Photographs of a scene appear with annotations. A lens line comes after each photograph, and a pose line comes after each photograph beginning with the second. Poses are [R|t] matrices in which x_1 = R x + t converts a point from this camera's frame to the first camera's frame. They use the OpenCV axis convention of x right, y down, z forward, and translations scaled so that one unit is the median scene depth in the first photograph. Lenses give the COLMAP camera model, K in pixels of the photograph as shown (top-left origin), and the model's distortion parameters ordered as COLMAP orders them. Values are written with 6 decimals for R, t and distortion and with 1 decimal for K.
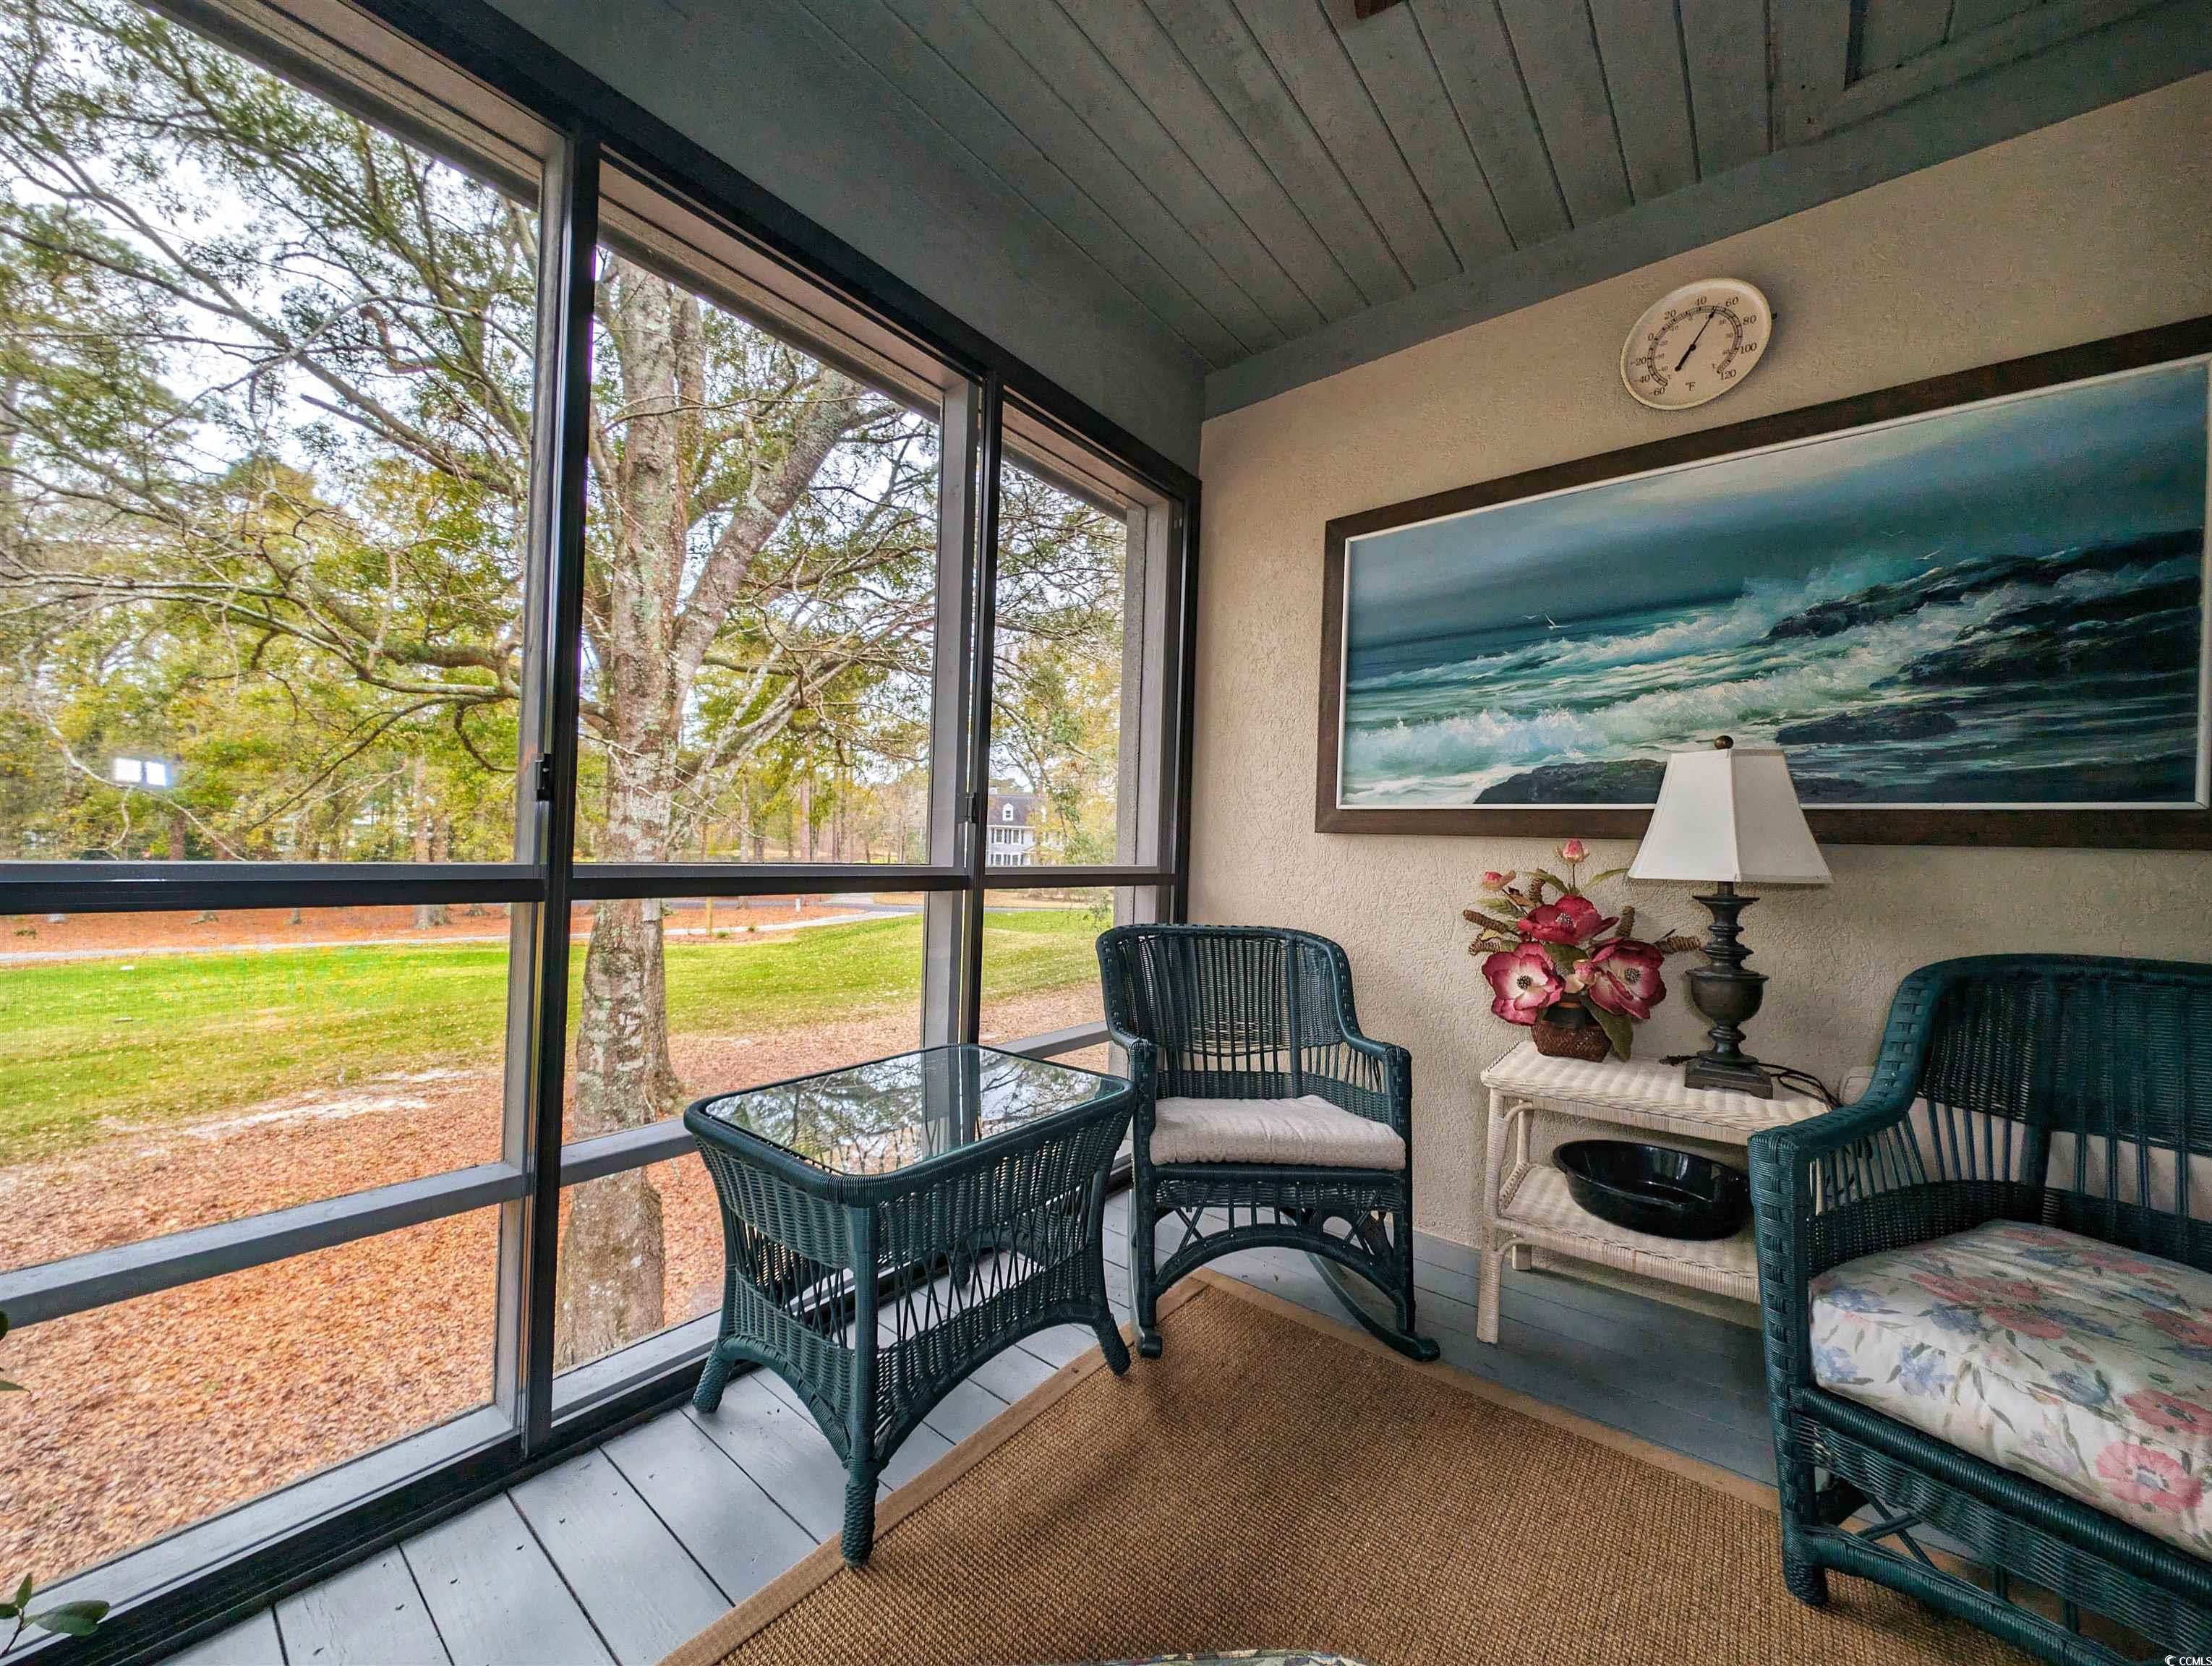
lens RADIAL K [[830.5, 0, 1112.2], [0, 830.5, 847.4], [0, 0, 1]] dist [-0.003374, -0.000921]
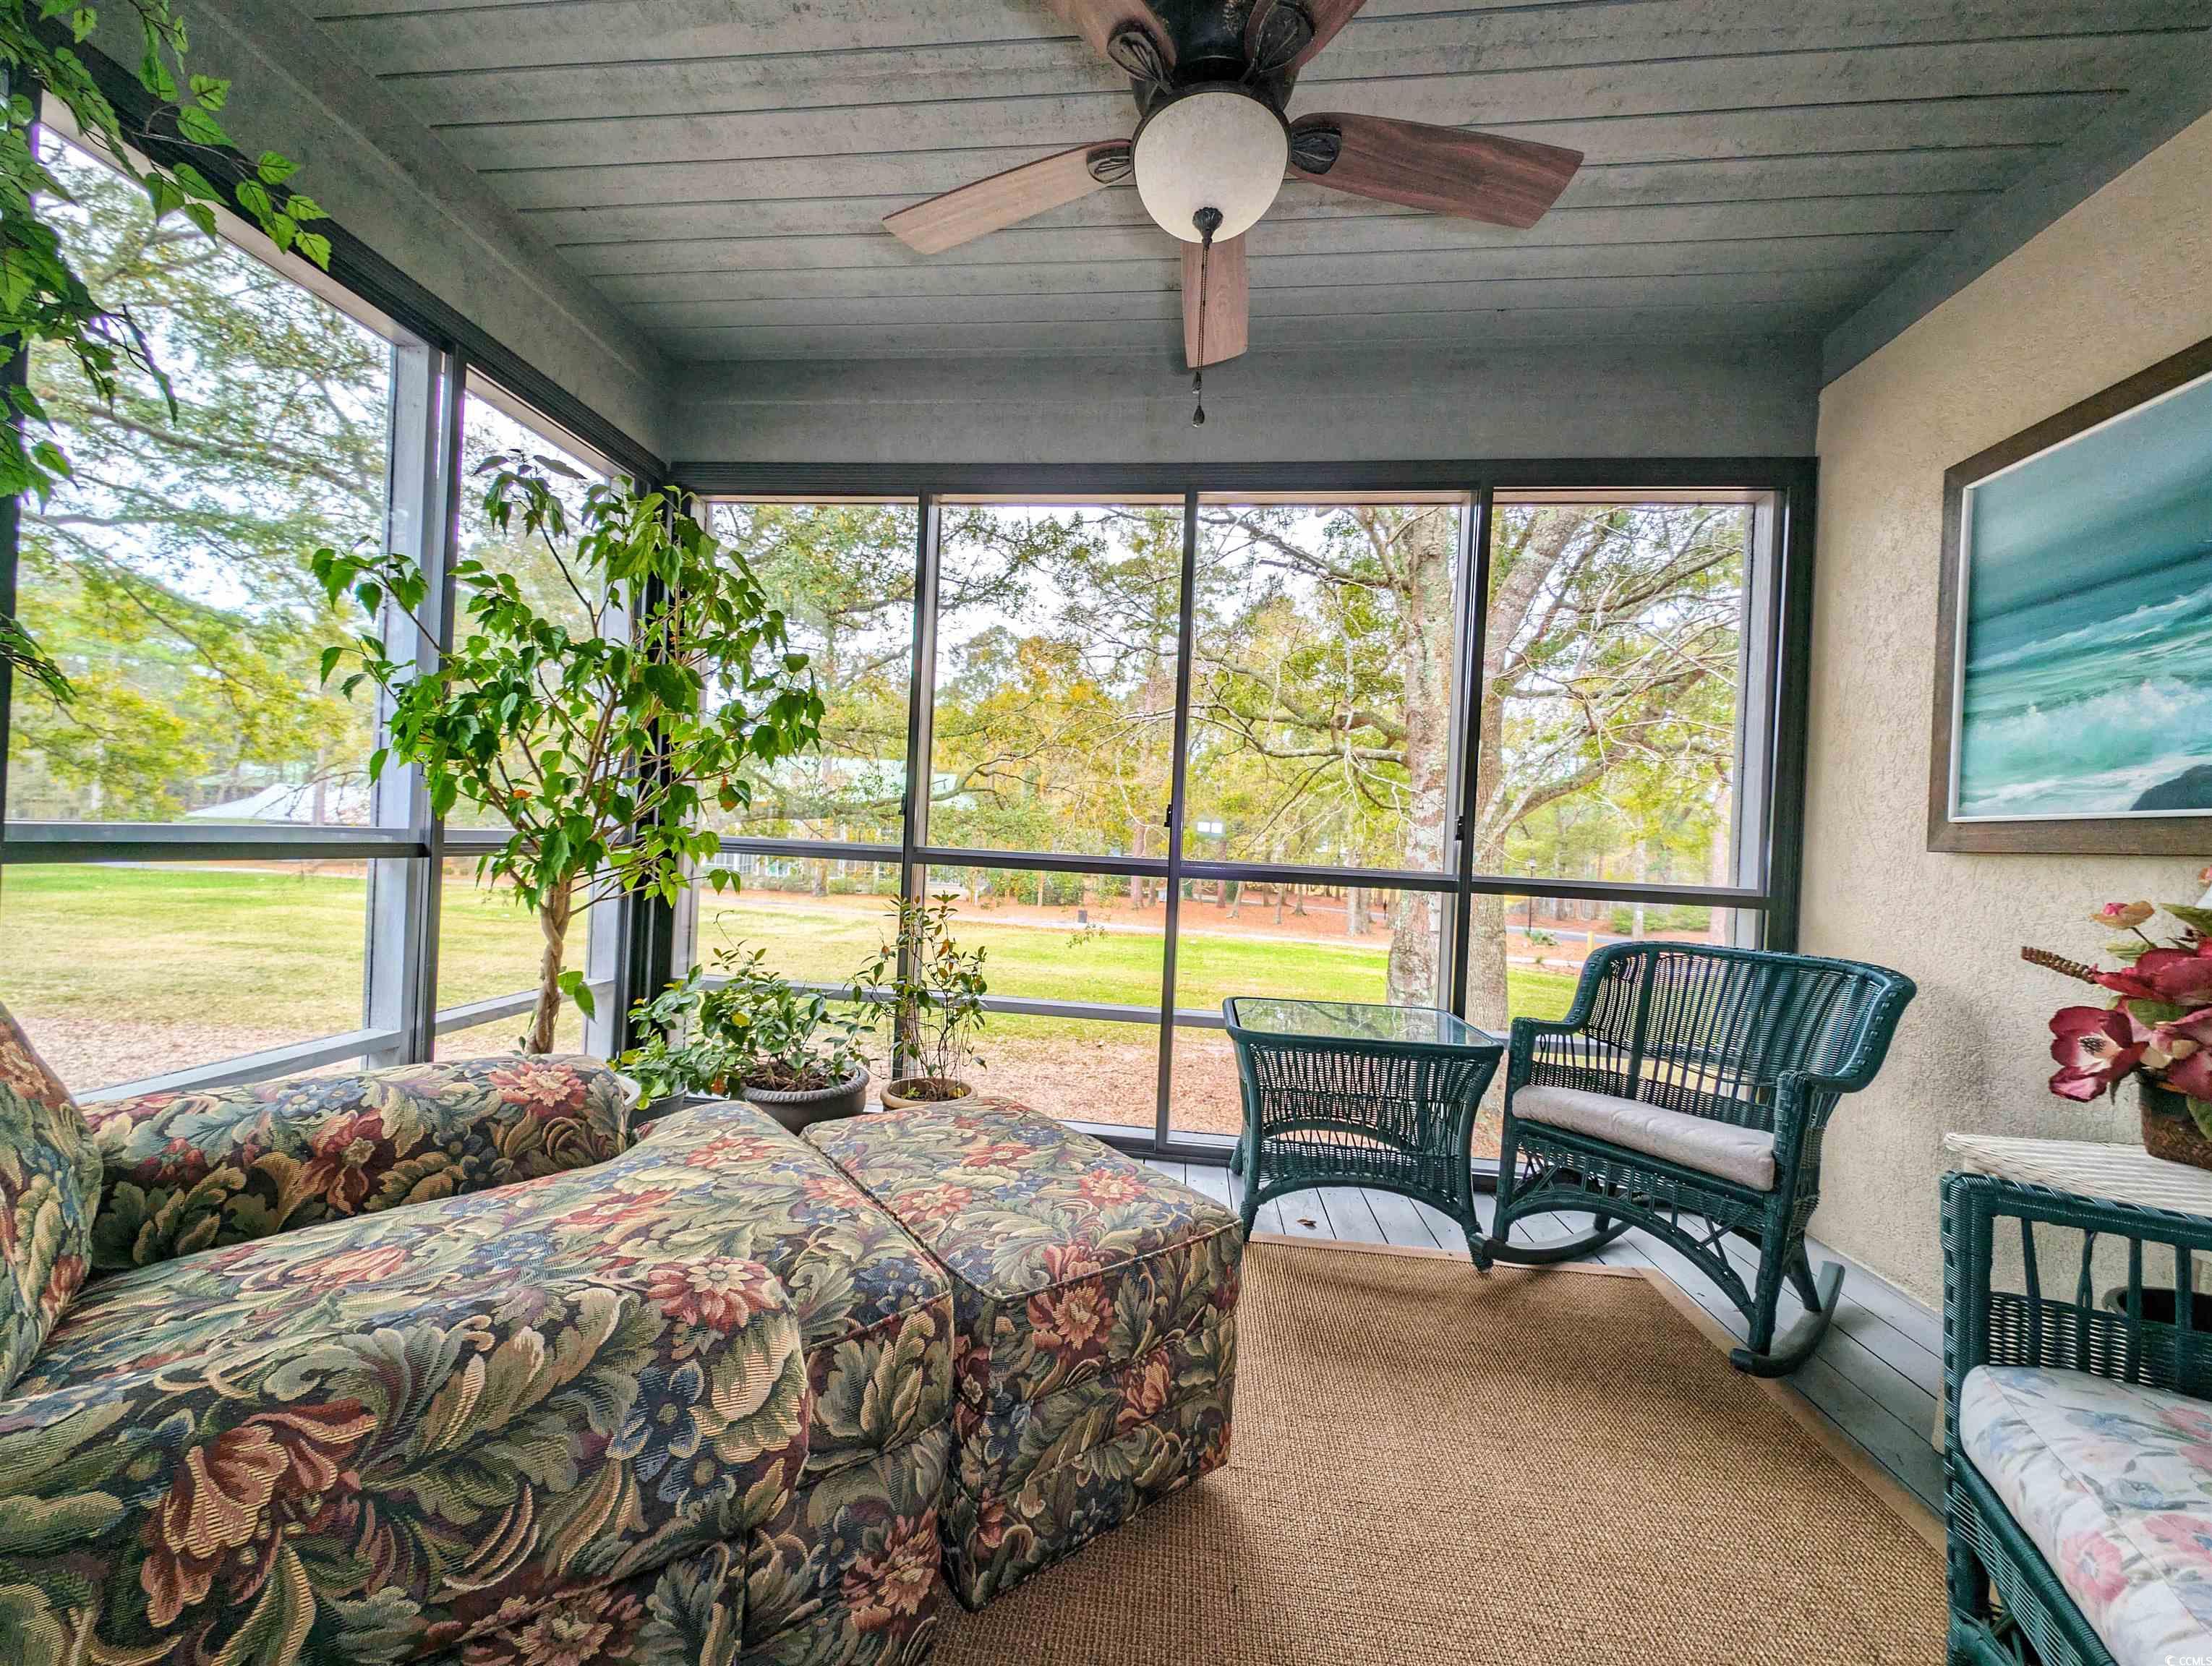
lens RADIAL K [[830.5, 0, 1095.6], [0, 830.5, 839.1], [0, 0, 1]] dist [-0.003374, -0.000921]
pose [[0.538658, -0.008604, -0.842481, 0.499073], [-0.029180, 0.999157, -0.028861, 0.018115], [0.842019, 0.040129, 0.537953, -0.133105]]
